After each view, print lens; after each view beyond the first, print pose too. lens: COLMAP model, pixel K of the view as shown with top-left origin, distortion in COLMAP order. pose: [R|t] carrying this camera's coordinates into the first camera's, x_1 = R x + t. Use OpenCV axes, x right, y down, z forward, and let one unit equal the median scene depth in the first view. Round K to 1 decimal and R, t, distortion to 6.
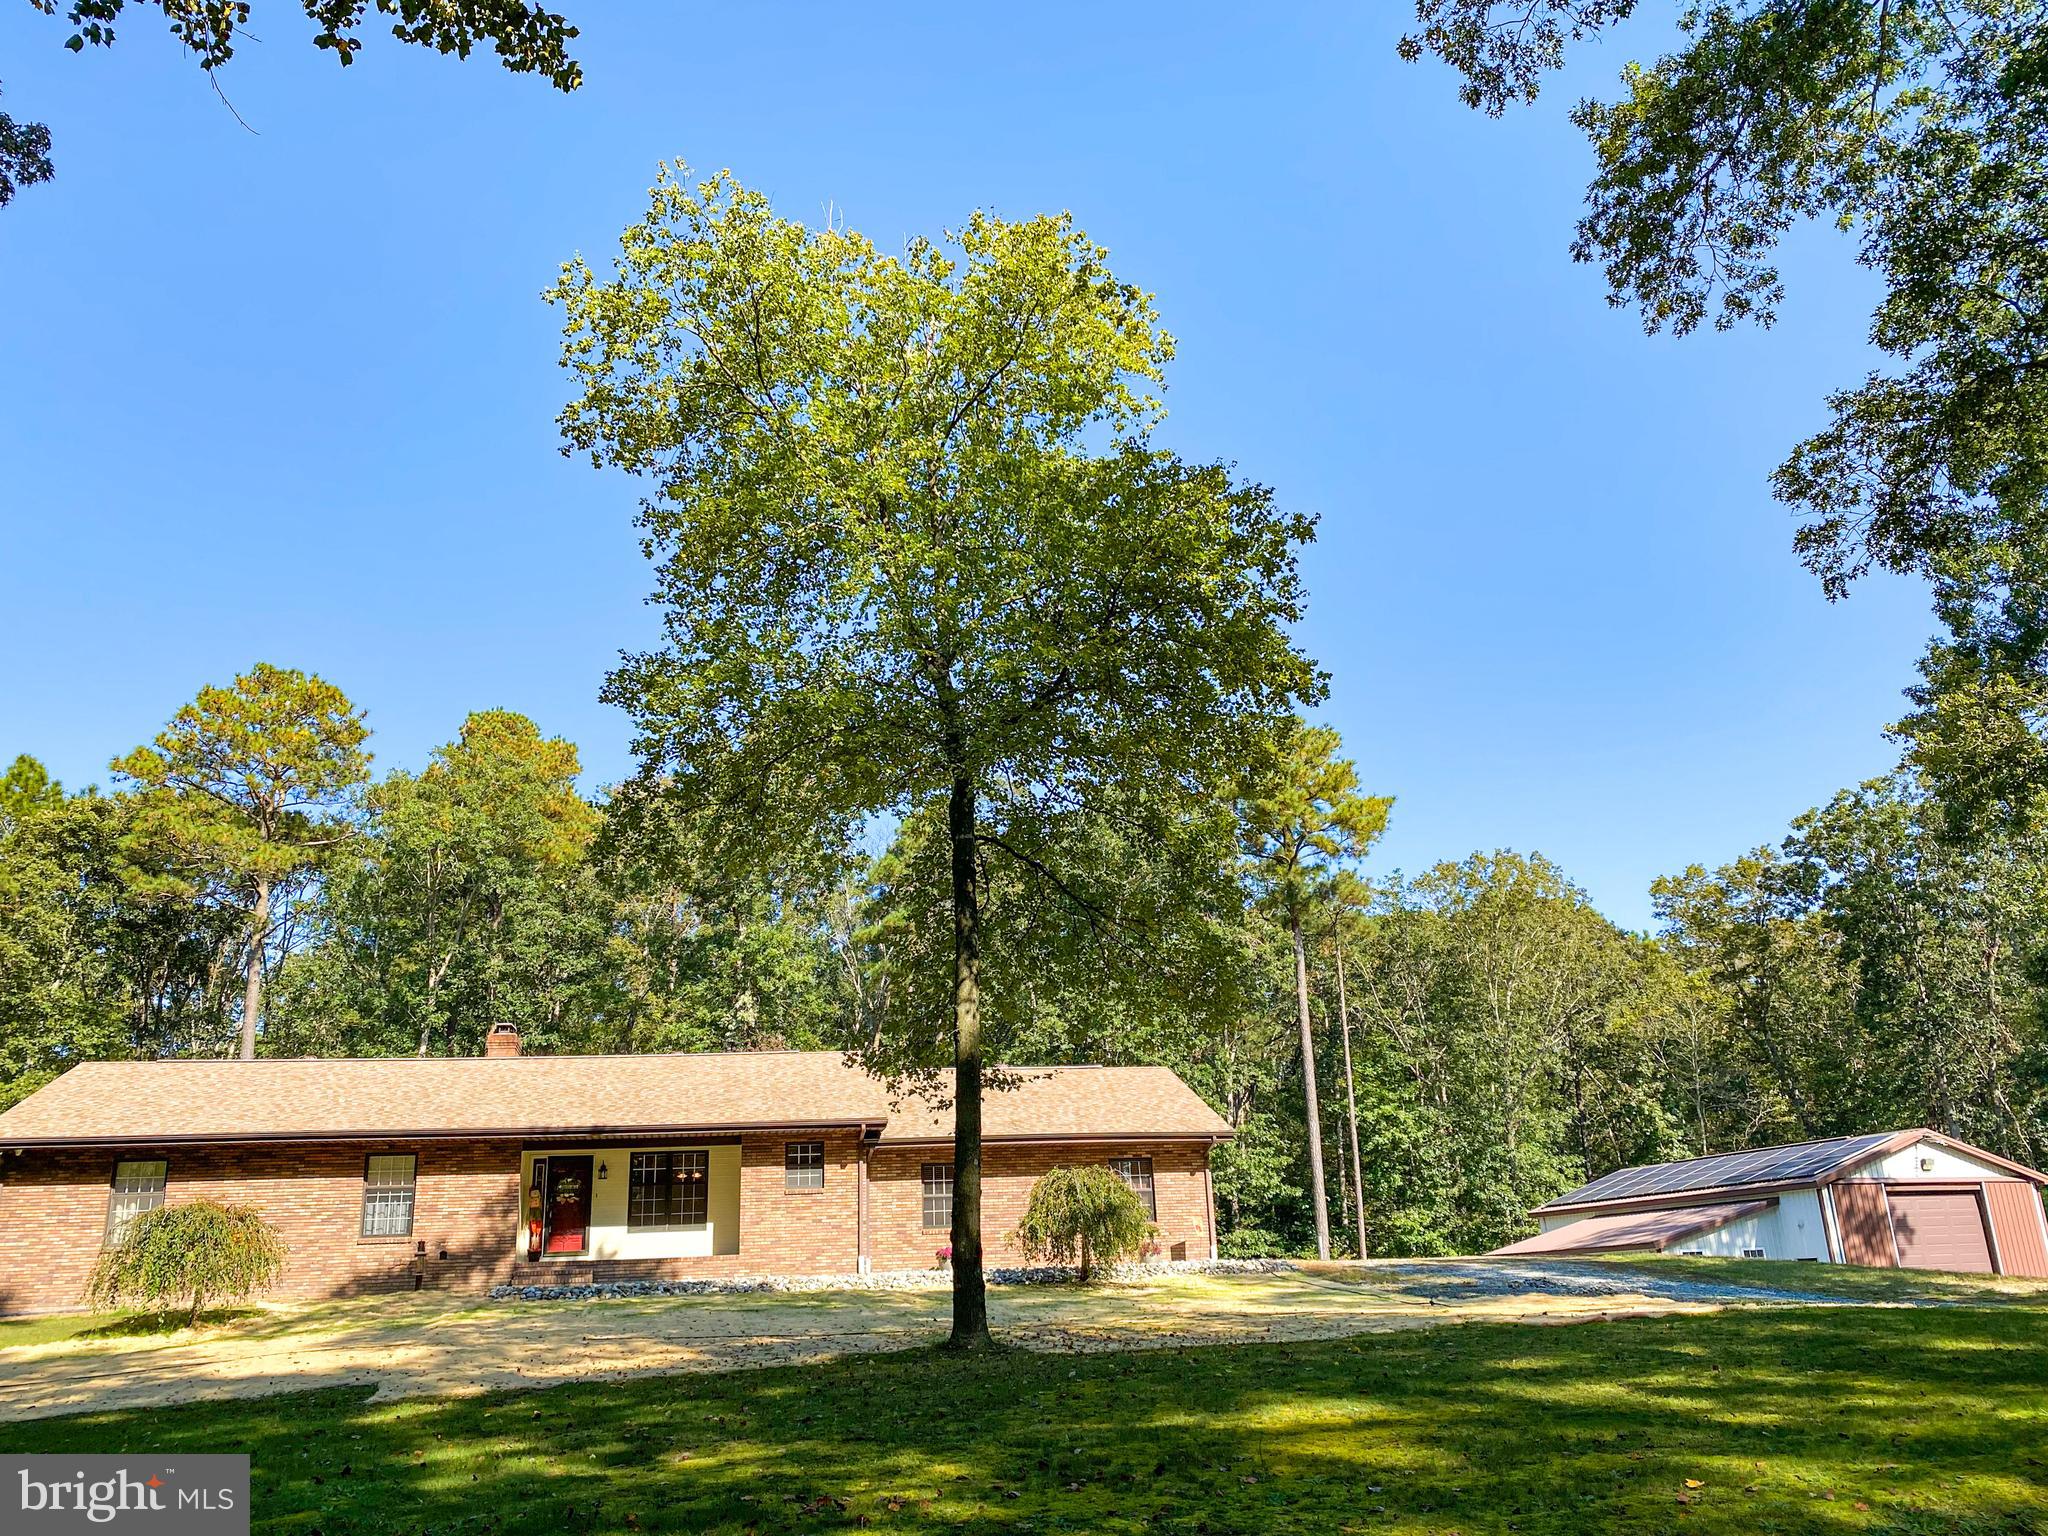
lens RADIAL K [[1628.1, 0, 1025.7], [0, 1628.1, 734.6], [0, 0, 1]] dist [0.048820, -0.072403]
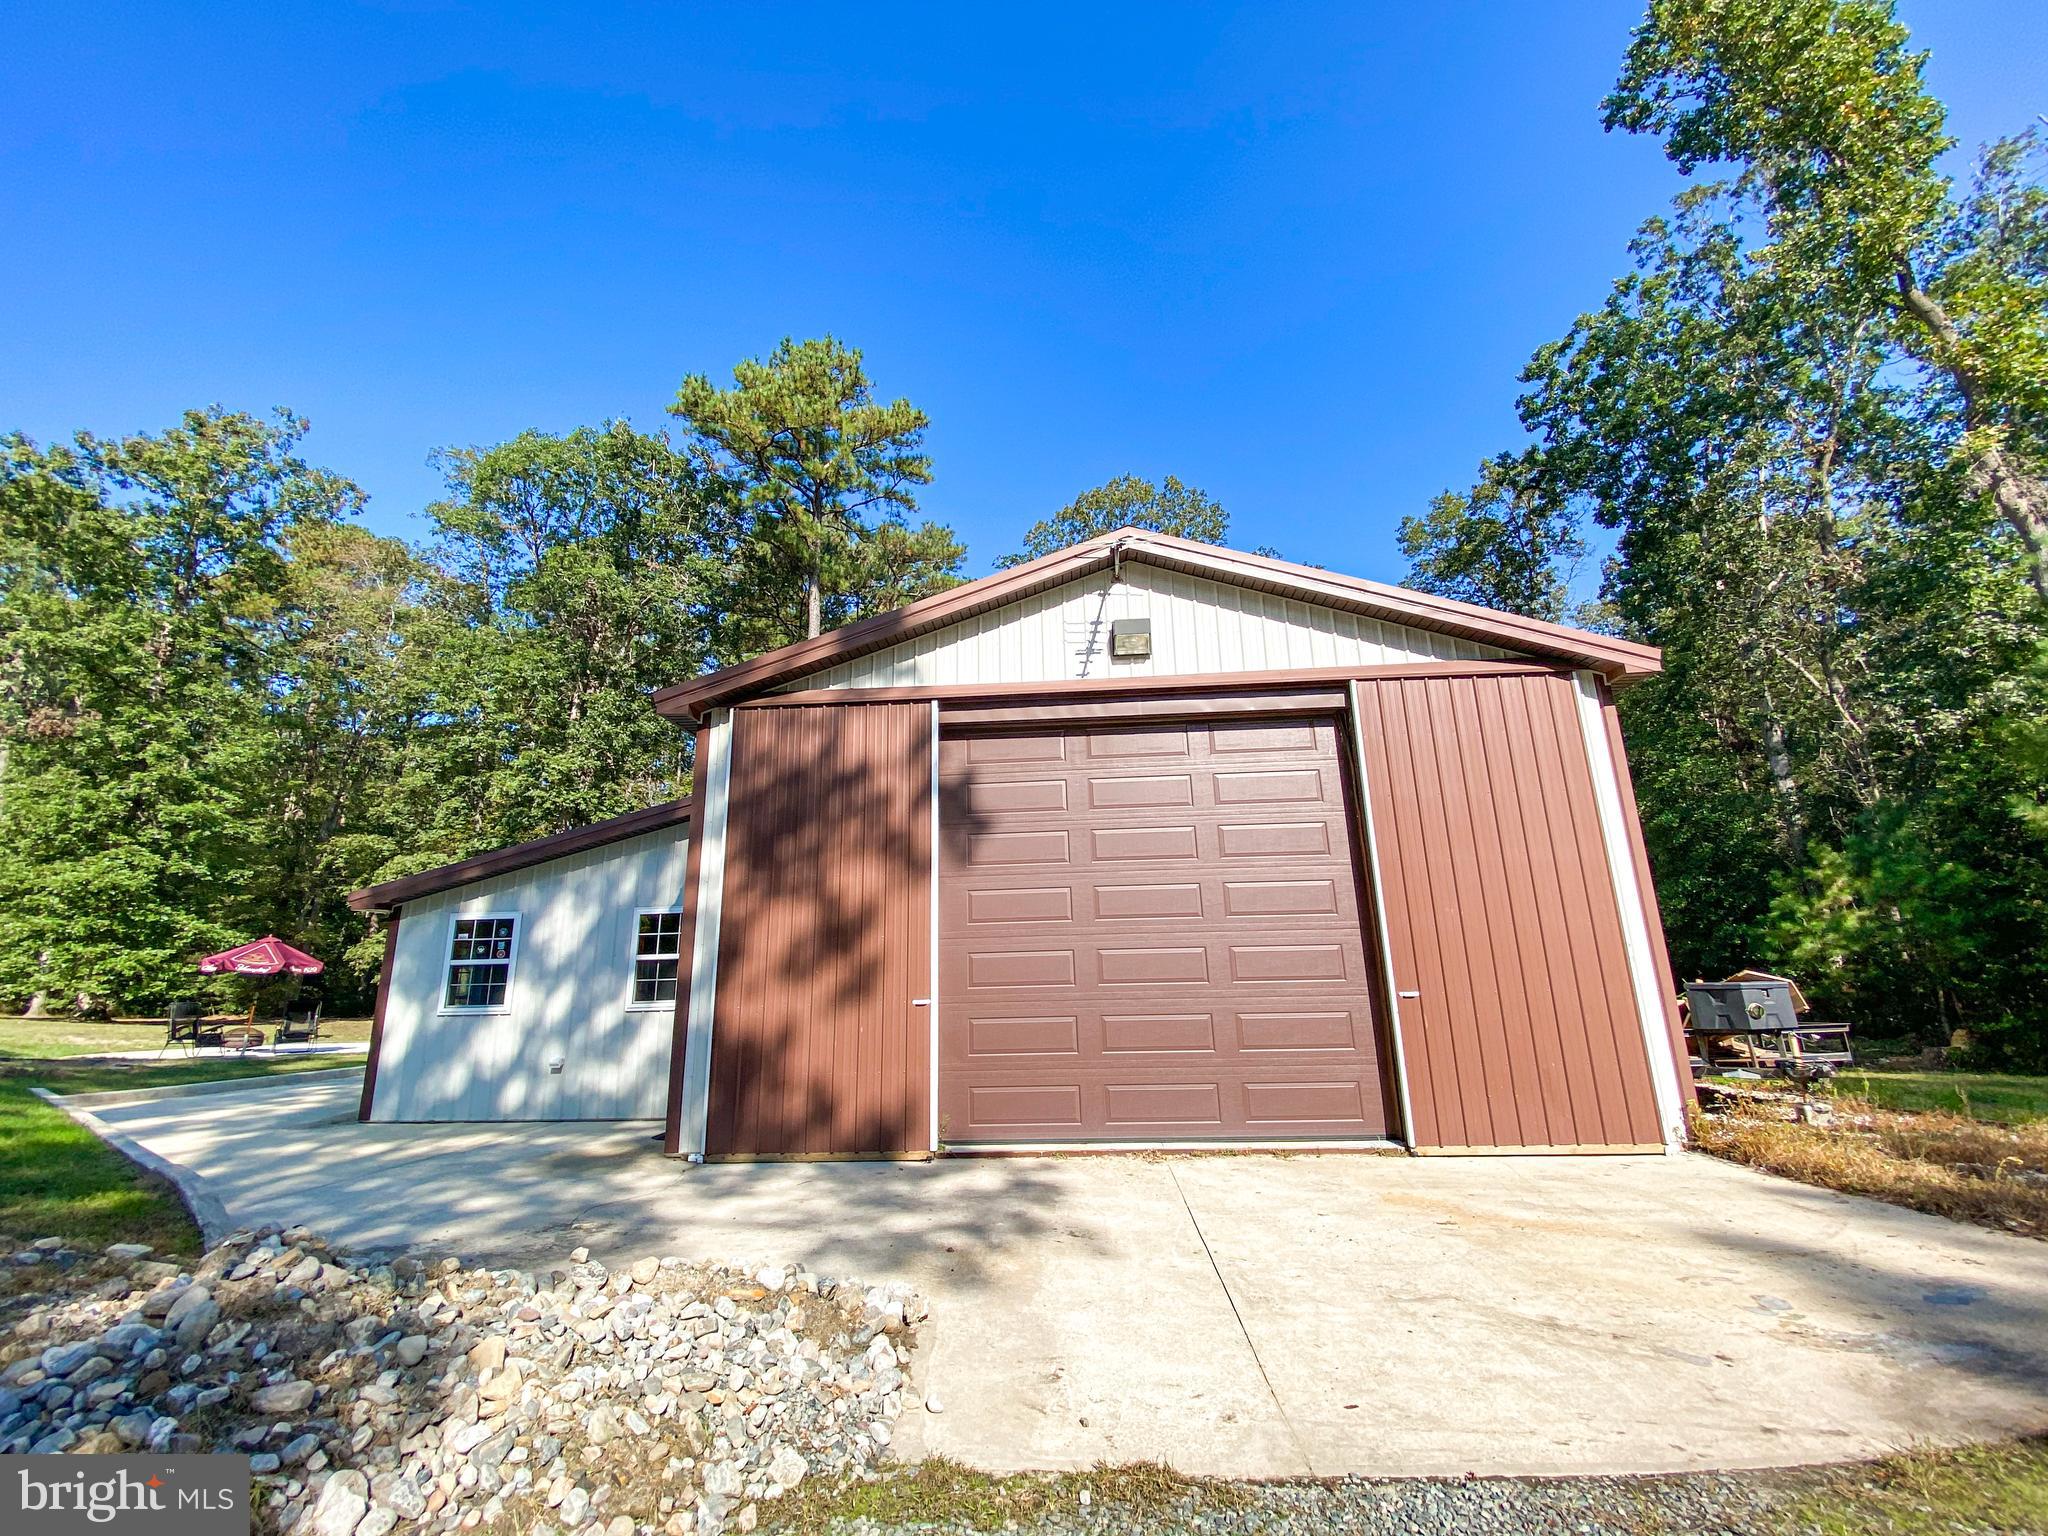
lens RADIAL K [[828.6, 0, 1021.3], [0, 828.6, 764.5], [0, 0, 1]] dist [0.013936, -0.016800]
pose [[0.927089, -0.078649, -0.366498, 0.898964], [0.111934, 0.991216, 0.070436, 0.417899], [0.357739, -0.106324, 0.927749, 1.291163]]
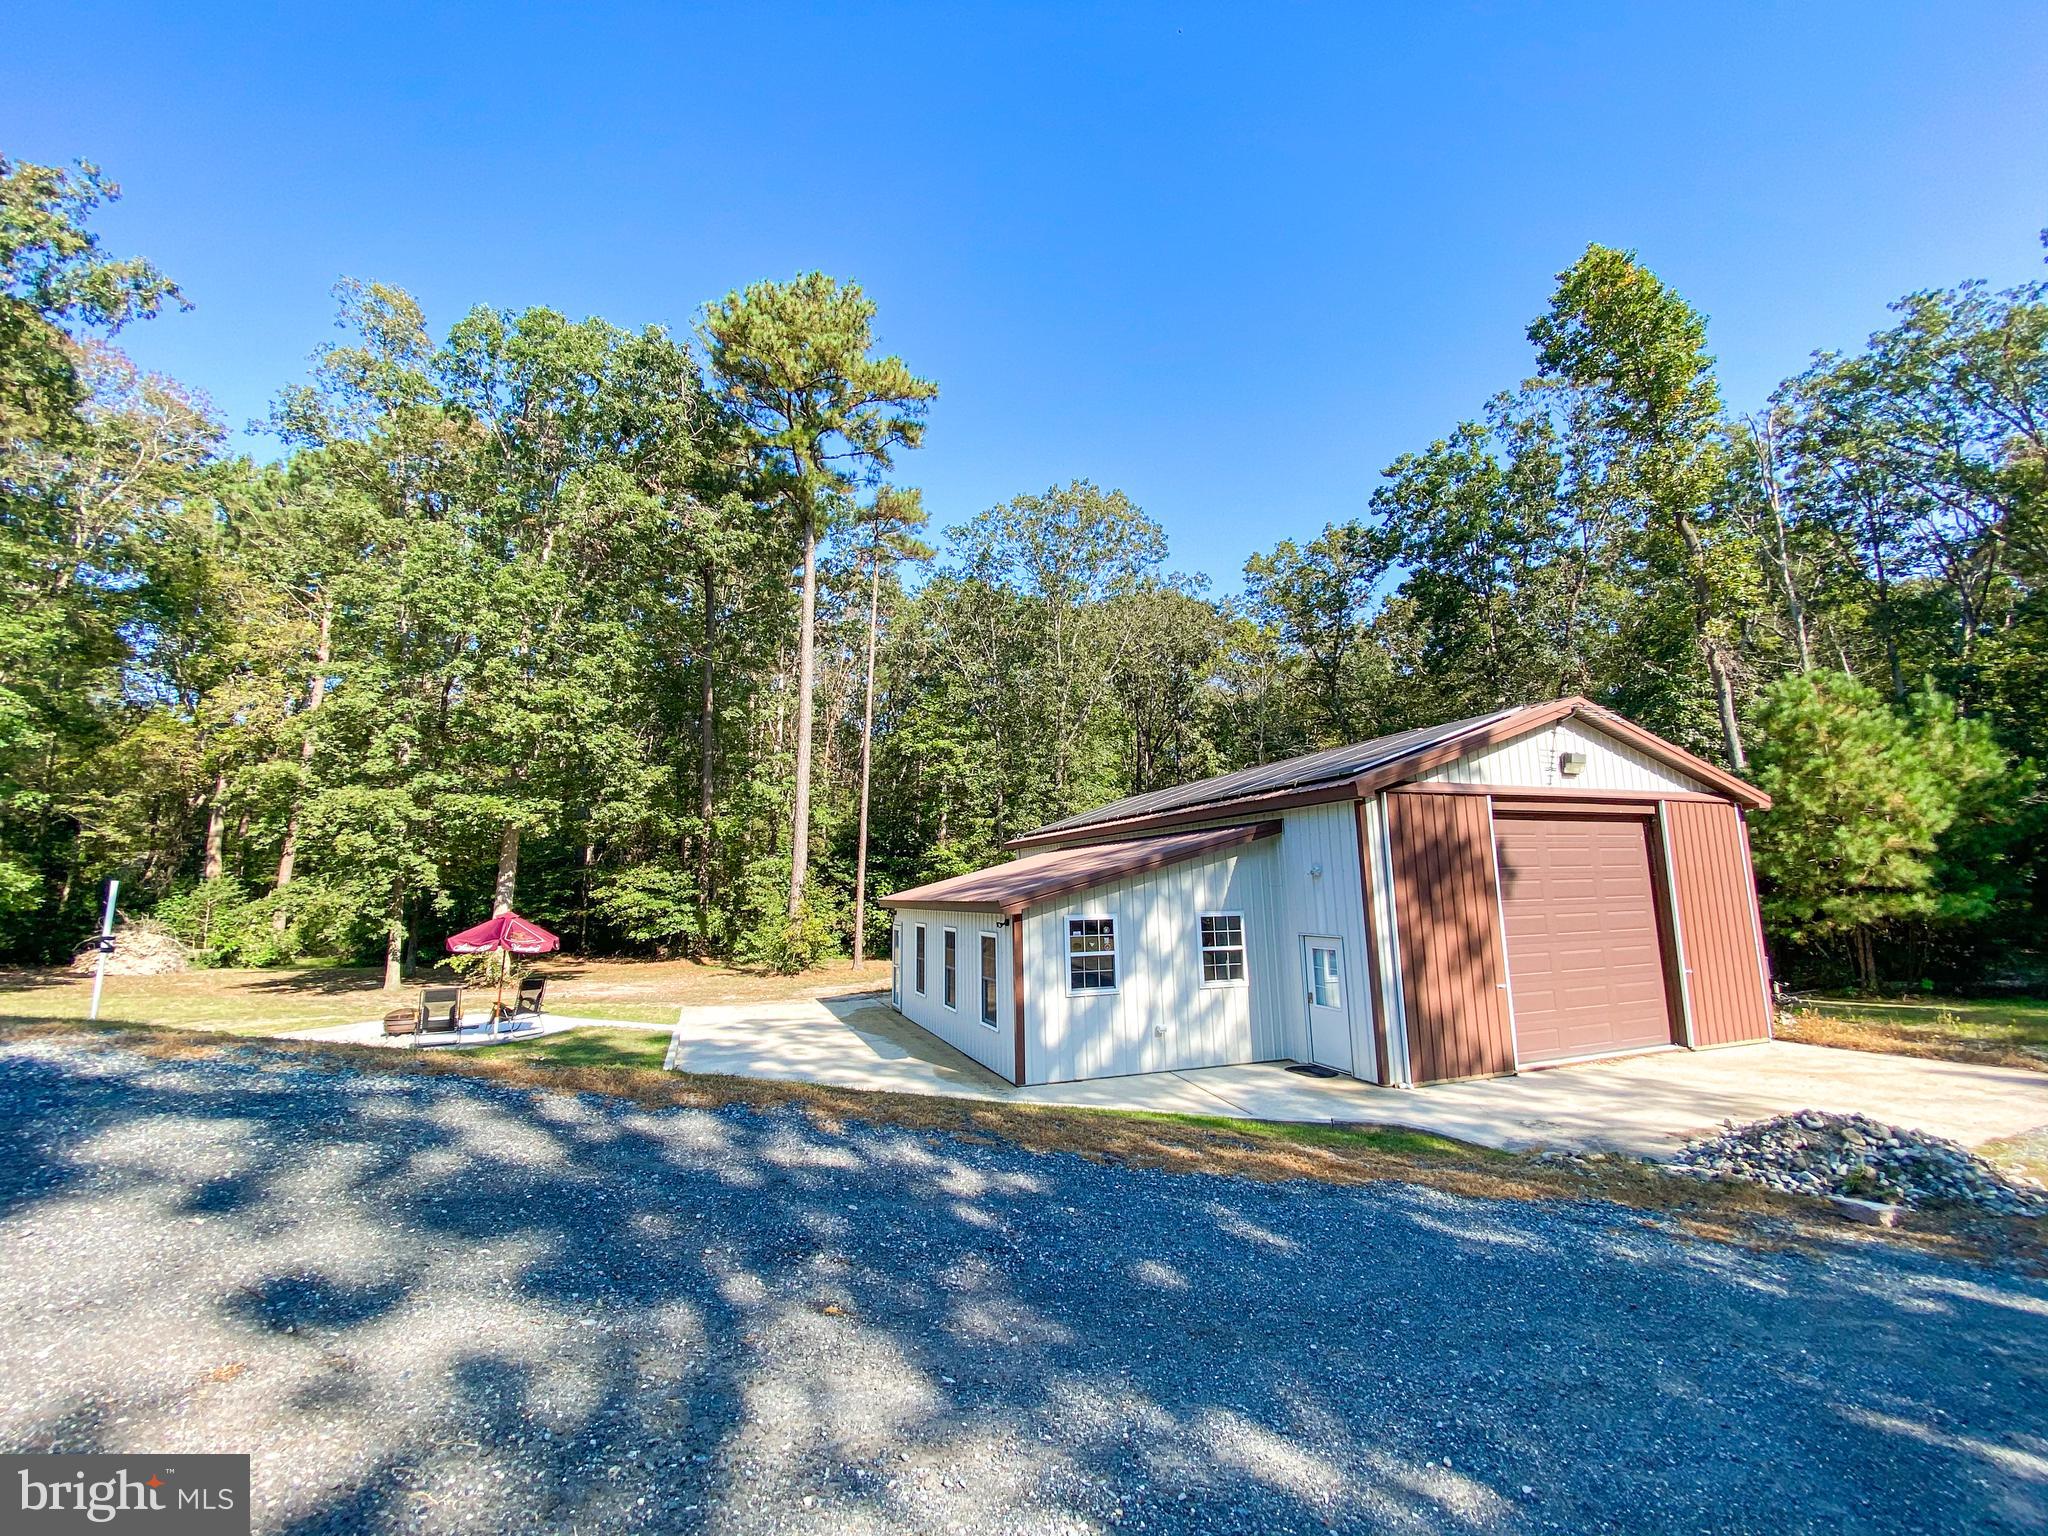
lens RADIAL K [[813.8, 0, 1024.0], [0, 813.8, 768.0], [0, 0, 1]] dist [0.033306, -0.031518]
pose [[0.999154, 0.022412, 0.034472, 0.561976], [-0.028346, 0.982772, 0.182636, 0.338299], [-0.029784, -0.183458, 0.982576, 1.147837]]
